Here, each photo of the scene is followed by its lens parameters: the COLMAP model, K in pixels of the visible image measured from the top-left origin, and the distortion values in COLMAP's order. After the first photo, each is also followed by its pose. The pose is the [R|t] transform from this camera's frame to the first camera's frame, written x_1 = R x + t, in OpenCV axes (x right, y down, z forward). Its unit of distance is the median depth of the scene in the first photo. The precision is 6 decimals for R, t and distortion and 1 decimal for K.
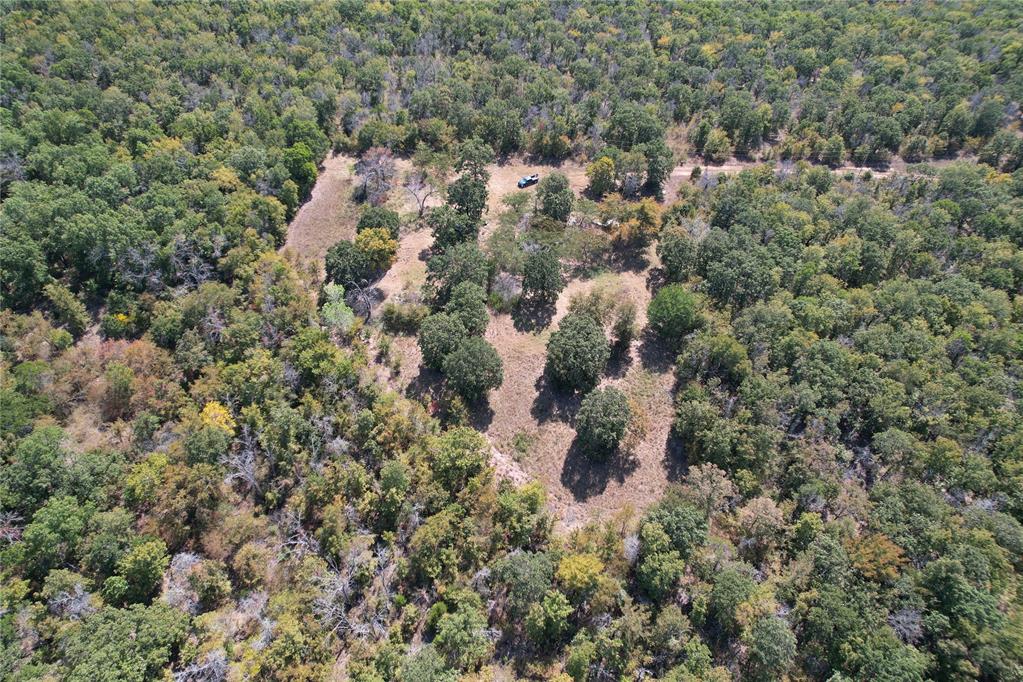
lens RADIAL K [[653.7, 0, 511.5], [0, 653.7, 341.0], [0, 0, 1]] dist [-0.078744, 0.076869]
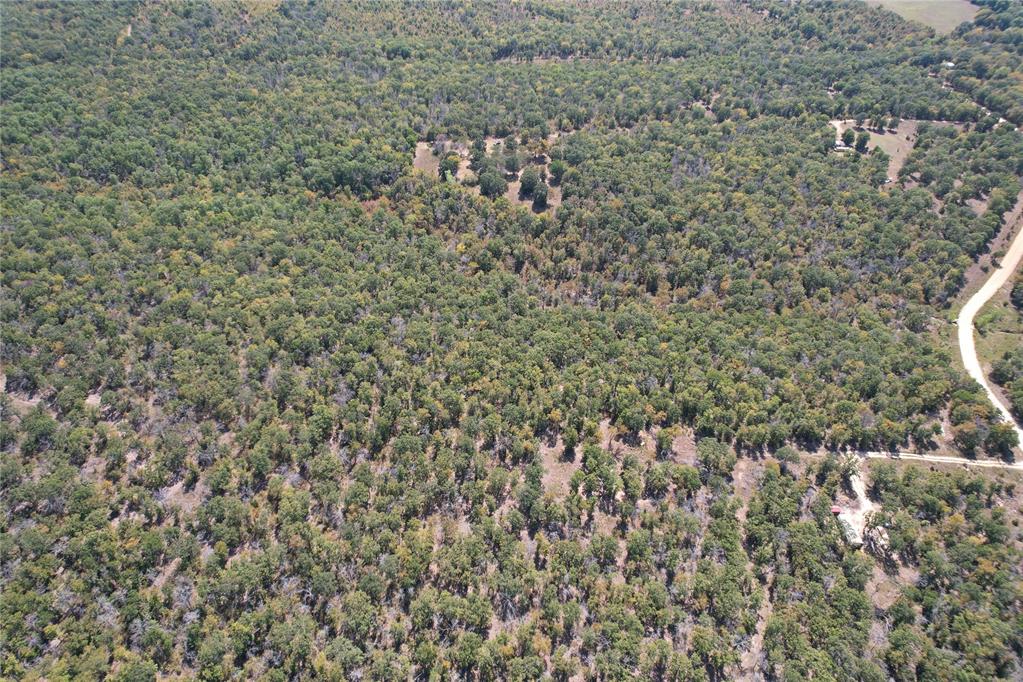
lens RADIAL K [[653.7, 0, 511.5], [0, 653.7, 341.0], [0, 0, 1]] dist [-0.078744, 0.076869]
pose [[0.979813, -0.138699, 0.143975, -0.370438], [0.151435, 0.985094, -0.081586, 0.695801], [-0.130513, 0.101742, 0.986212, -1.372402]]
